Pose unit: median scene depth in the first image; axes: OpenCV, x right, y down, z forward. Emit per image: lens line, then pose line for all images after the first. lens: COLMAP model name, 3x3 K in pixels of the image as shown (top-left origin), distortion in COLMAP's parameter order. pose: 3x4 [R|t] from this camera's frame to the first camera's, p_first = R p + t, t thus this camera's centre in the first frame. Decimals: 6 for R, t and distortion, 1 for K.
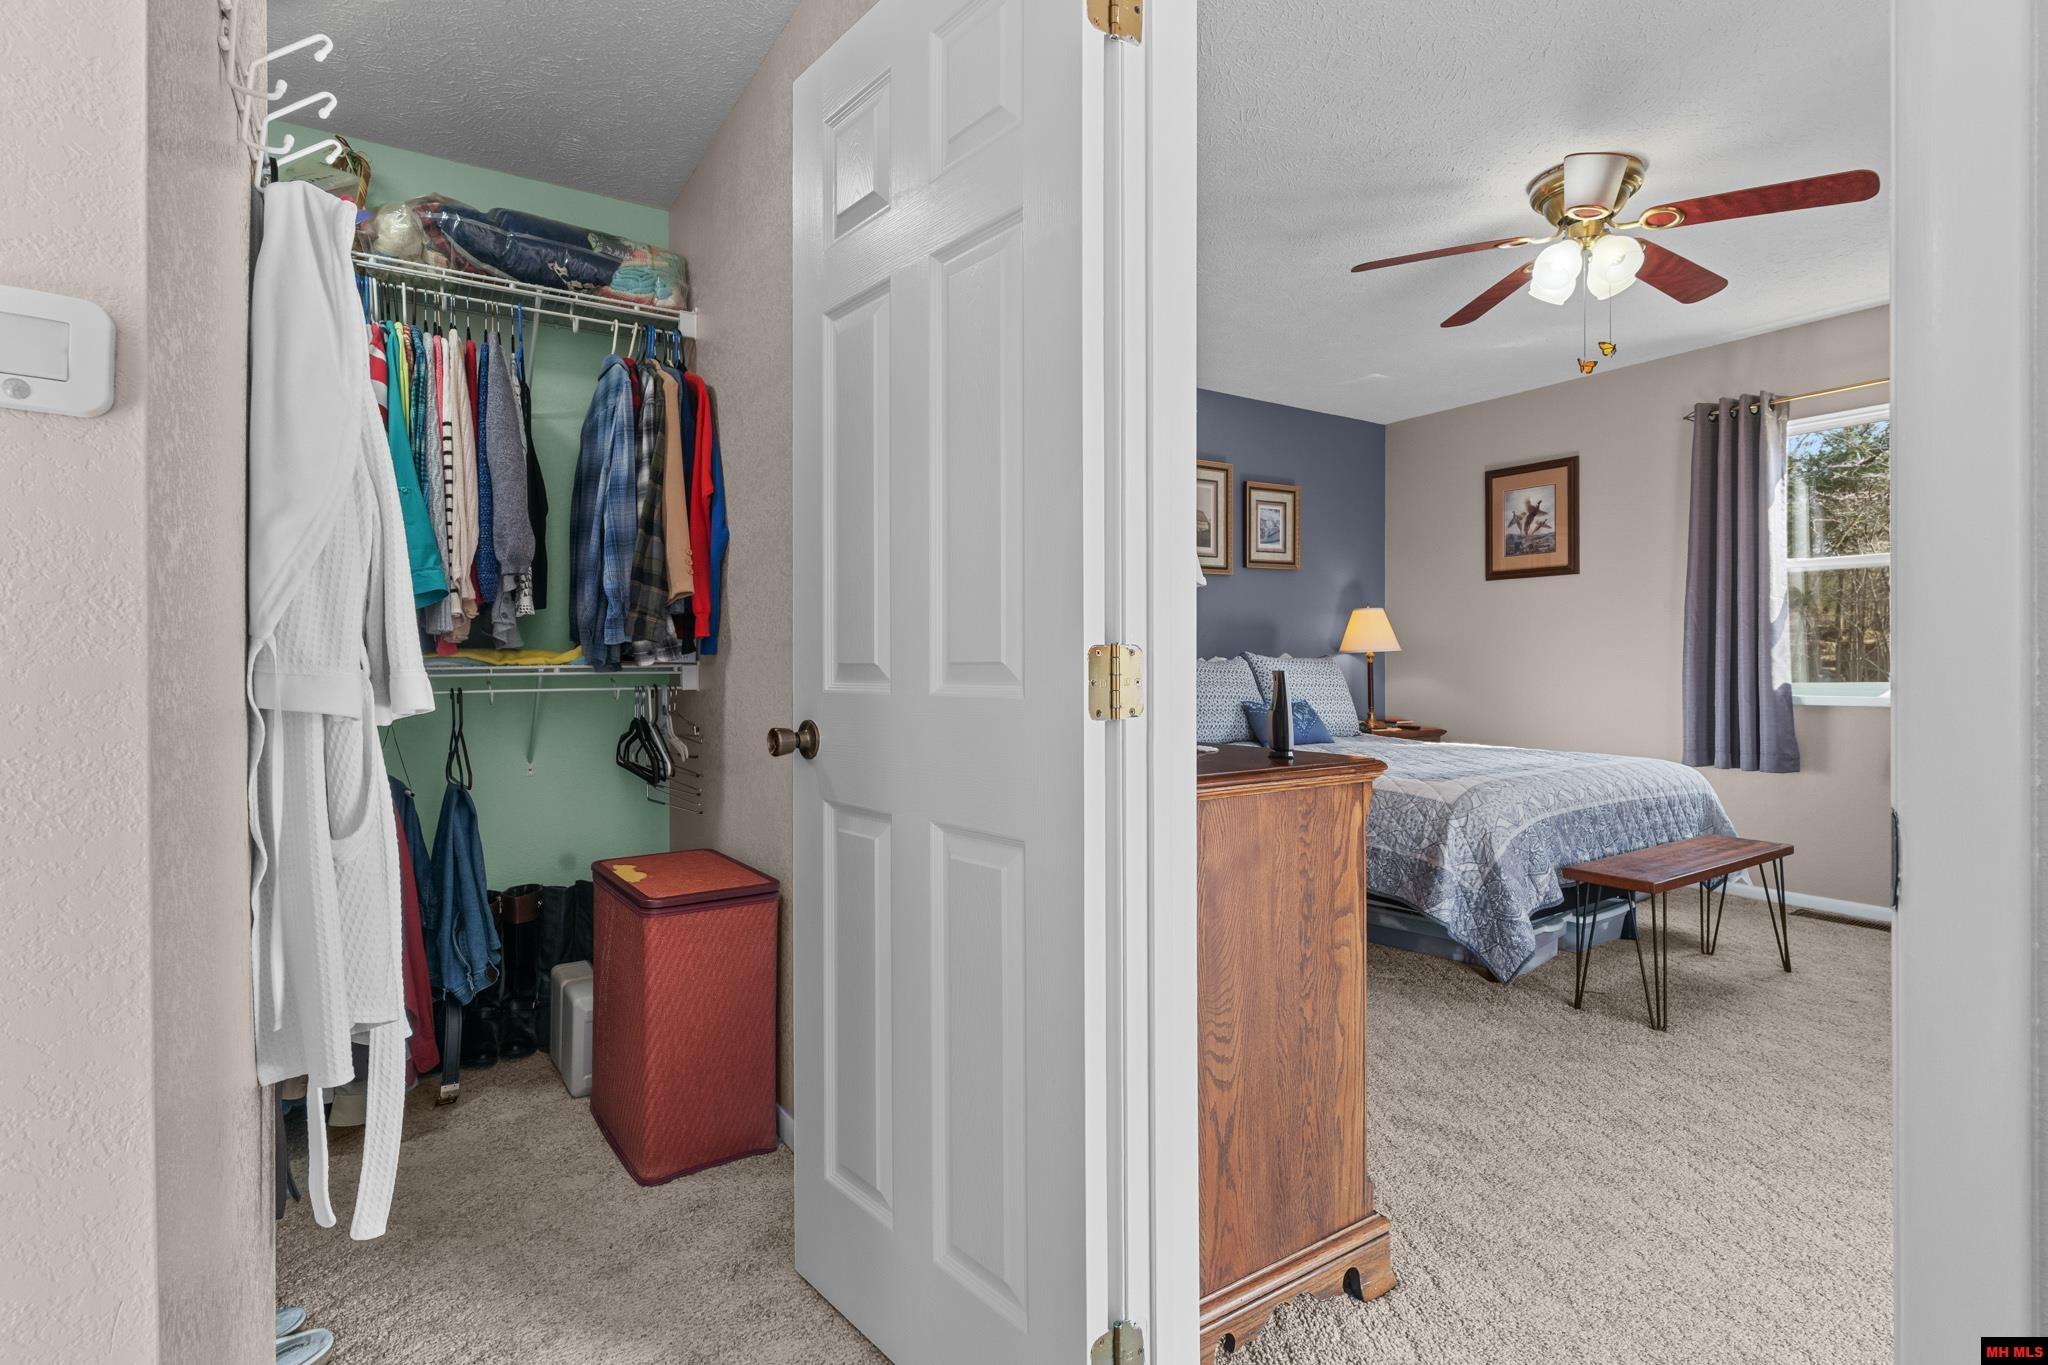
lens RADIAL K [[997.5, 0, 1021.2], [0, 997.5, 662.1], [0, 0, 1]] dist [0.002282, 0.000316]
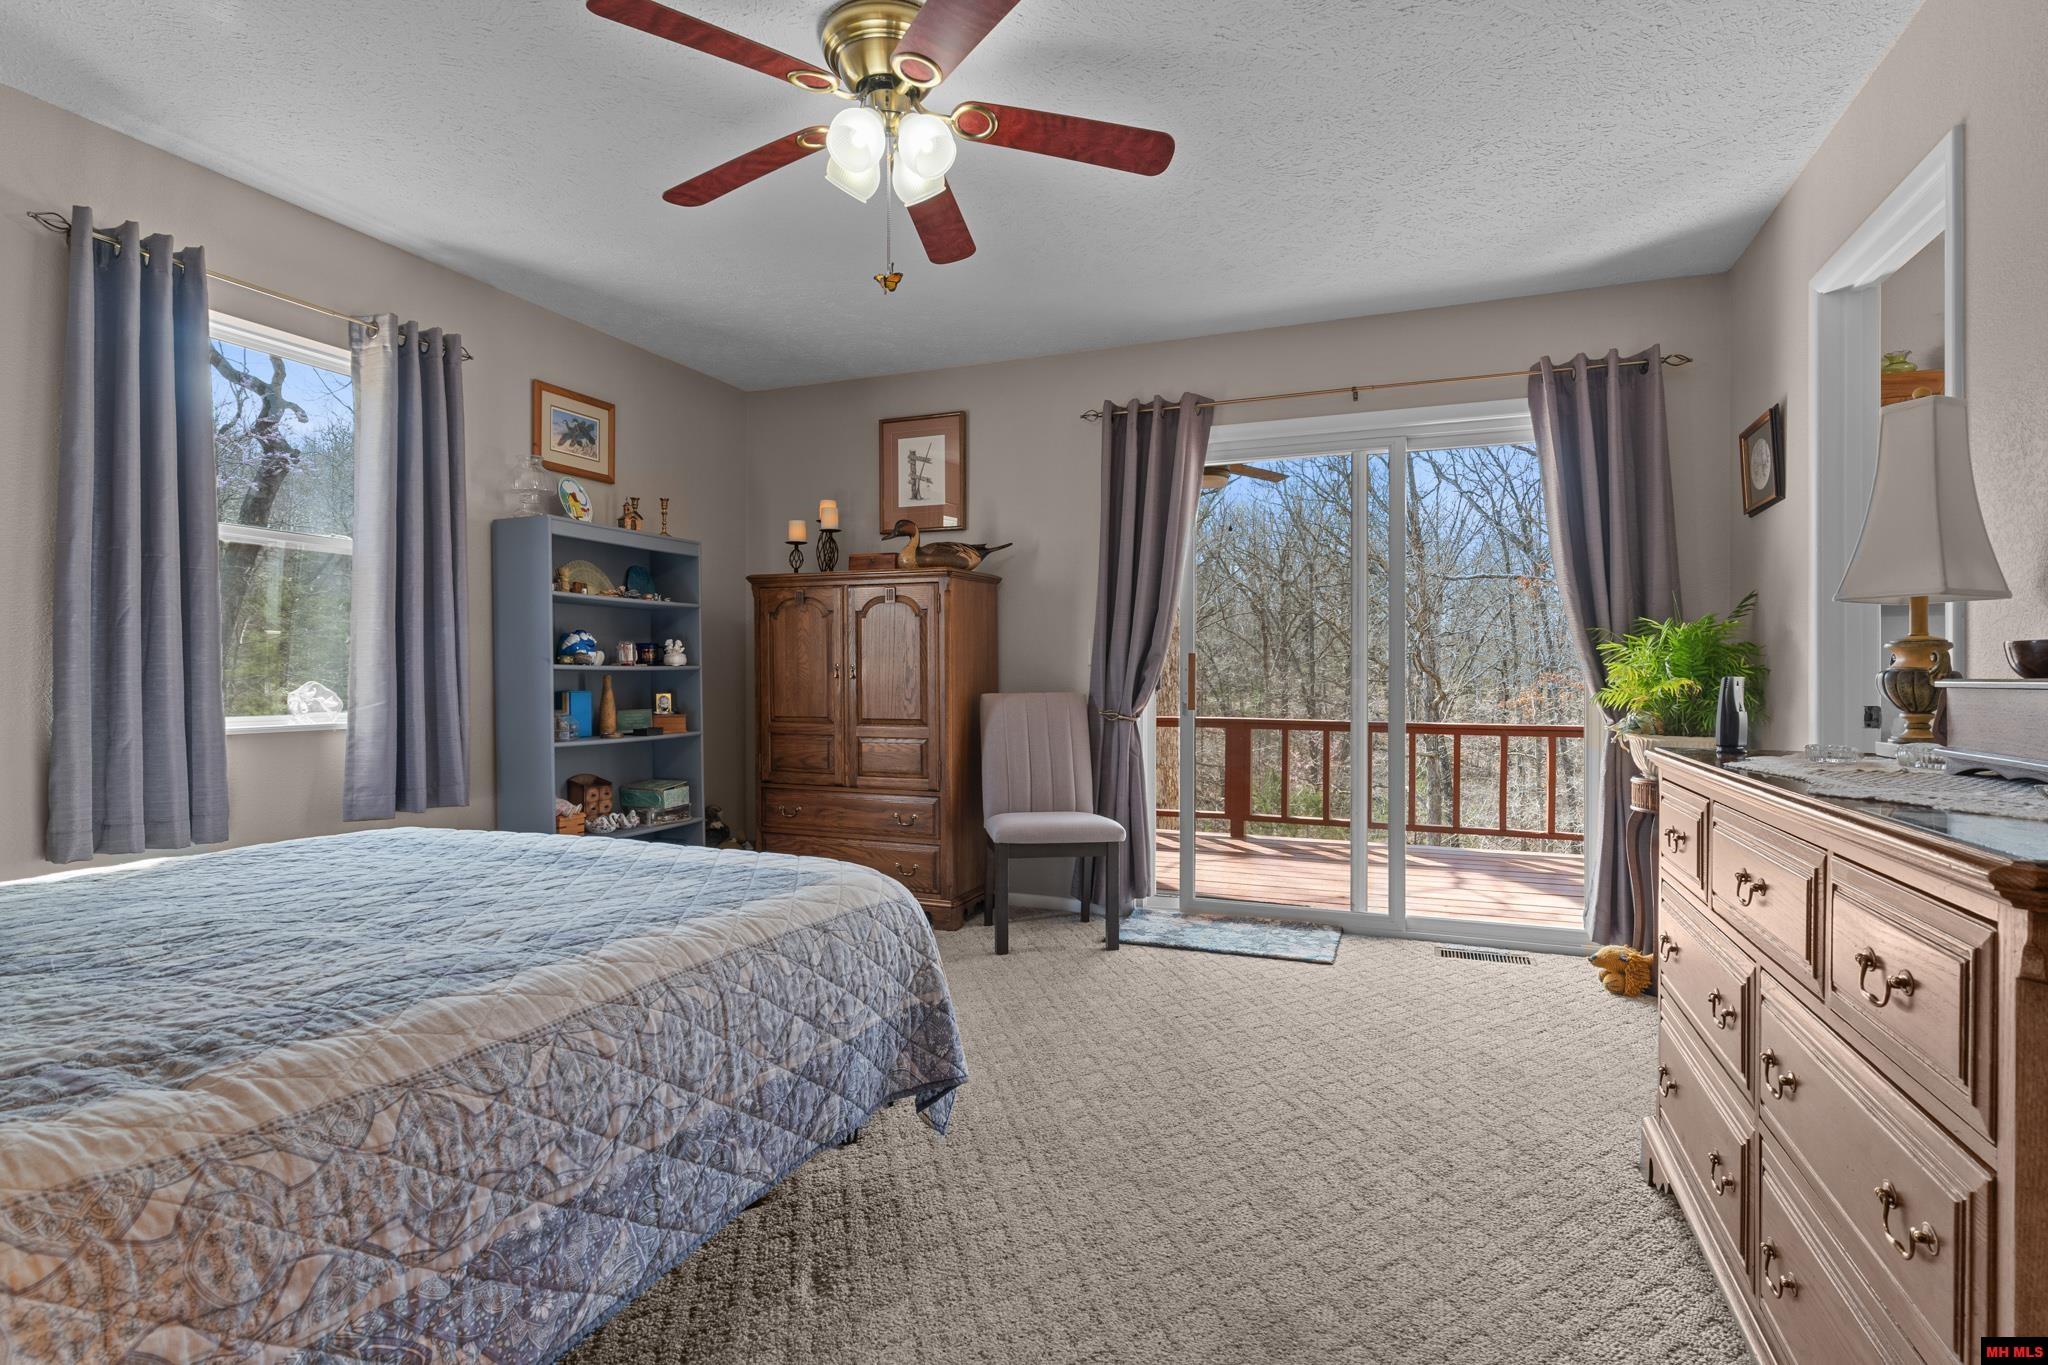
lens RADIAL K [[1007.6, 0, 1024.0], [0, 1007.6, 682.5], [0, 0, 1]] dist [0.002553, -0.000097]
pose [[-0.569879, -0.000365, 0.821729, -0.086280], [0.005053, 0.999979, 0.003948, 0.005444], [-0.821713, 0.006402, -0.569865, 0.934464]]
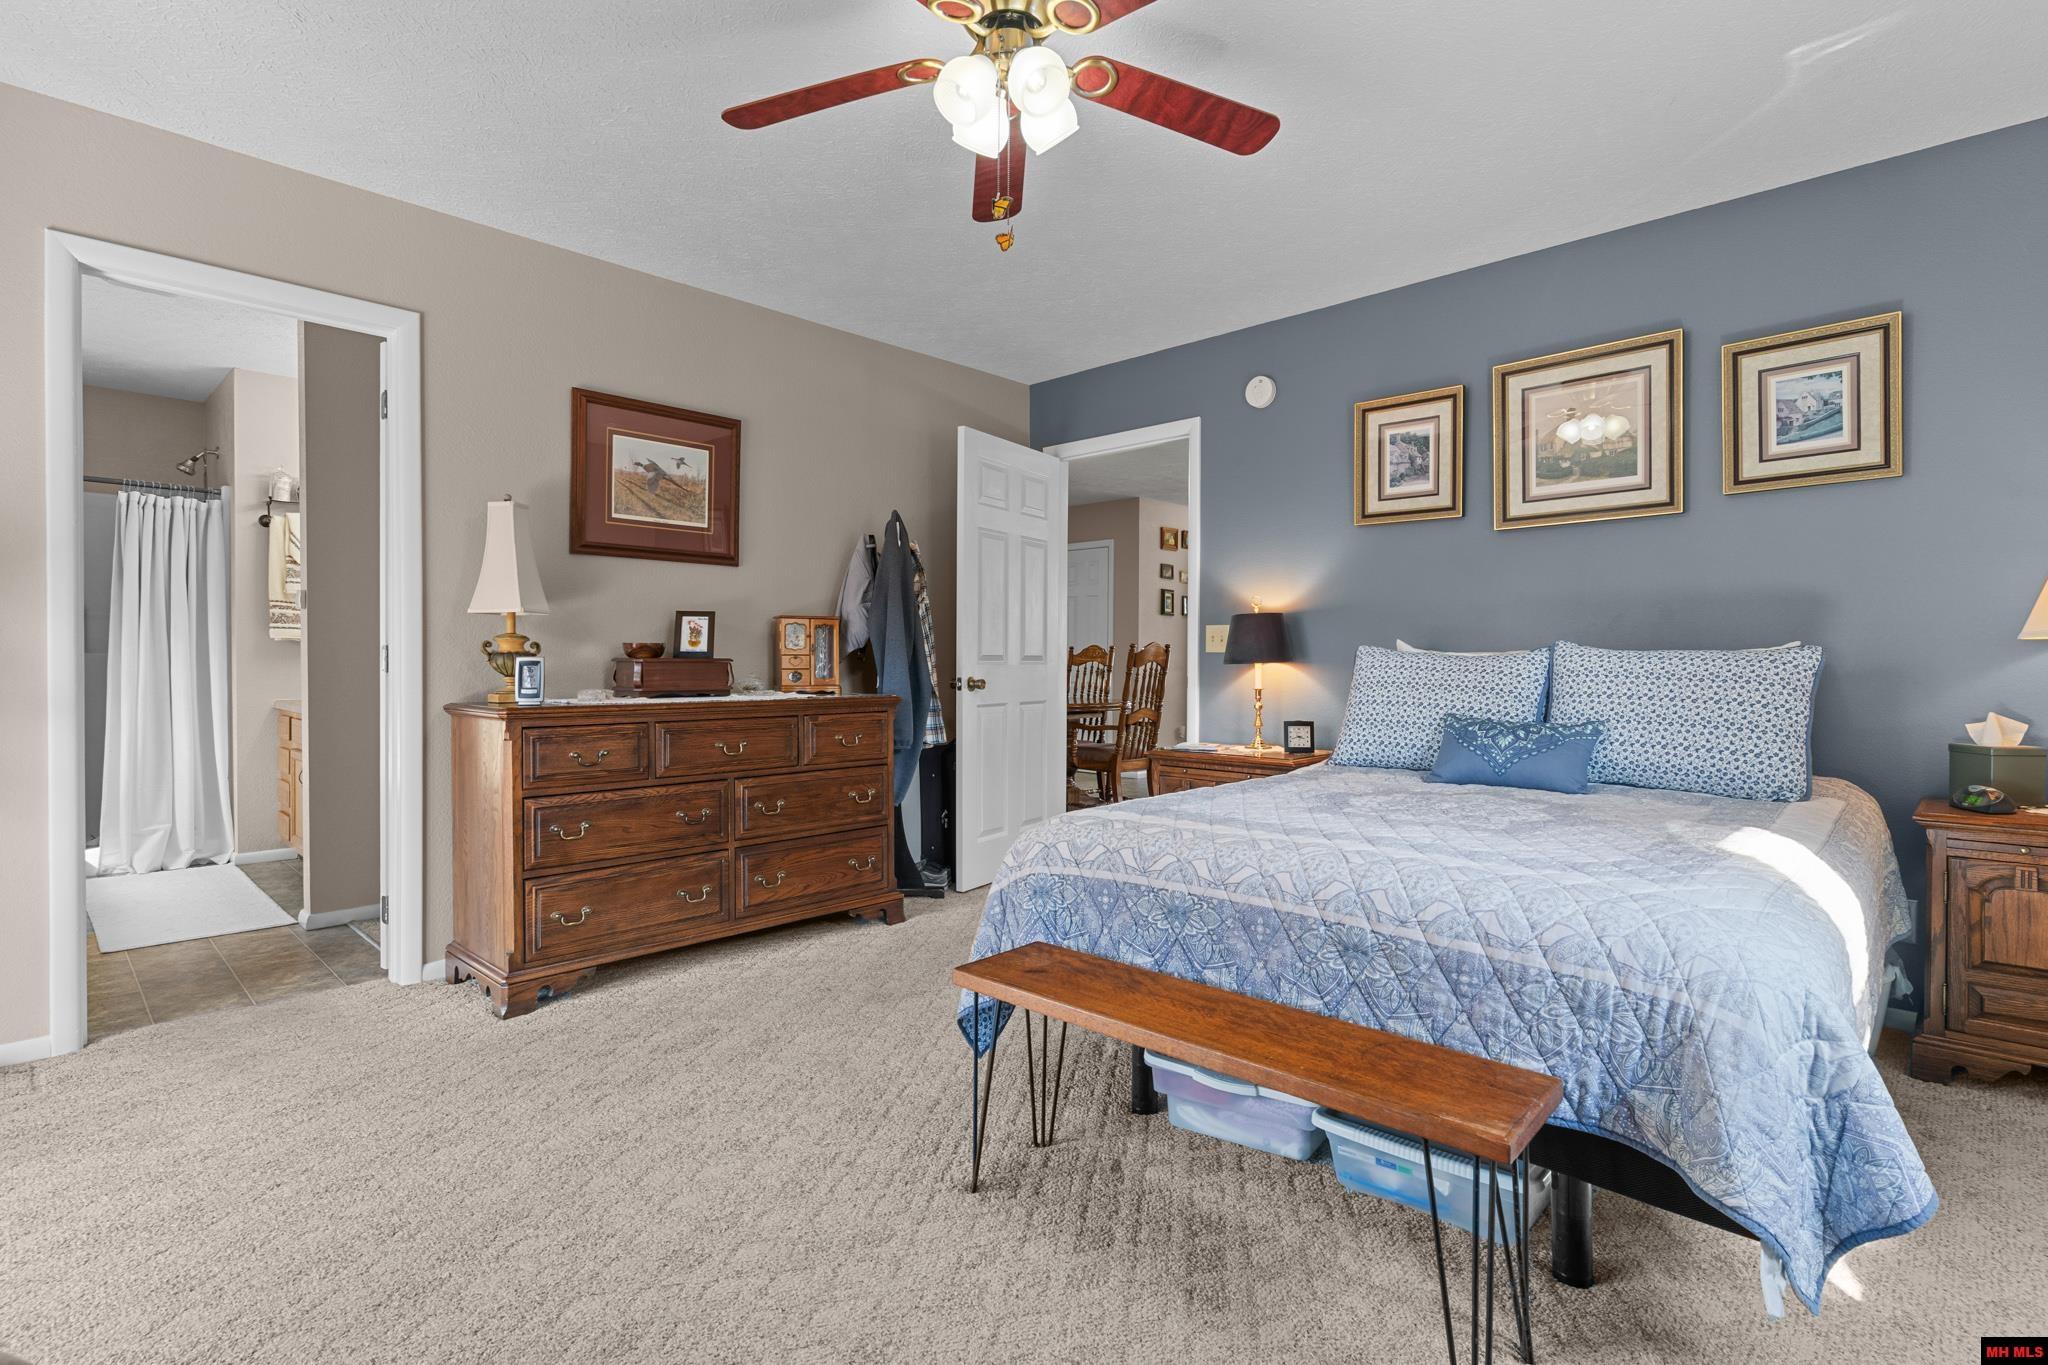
lens RADIAL K [[997.5, 0, 1021.2], [0, 997.5, 662.1], [0, 0, 1]] dist [0.002282, 0.000316]
pose [[0.219828, 0.009036, -0.975497, 0.881159], [-0.004947, 0.999955, 0.008148, 0.000049], [0.975526, 0.003034, 0.219863, 0.591543]]
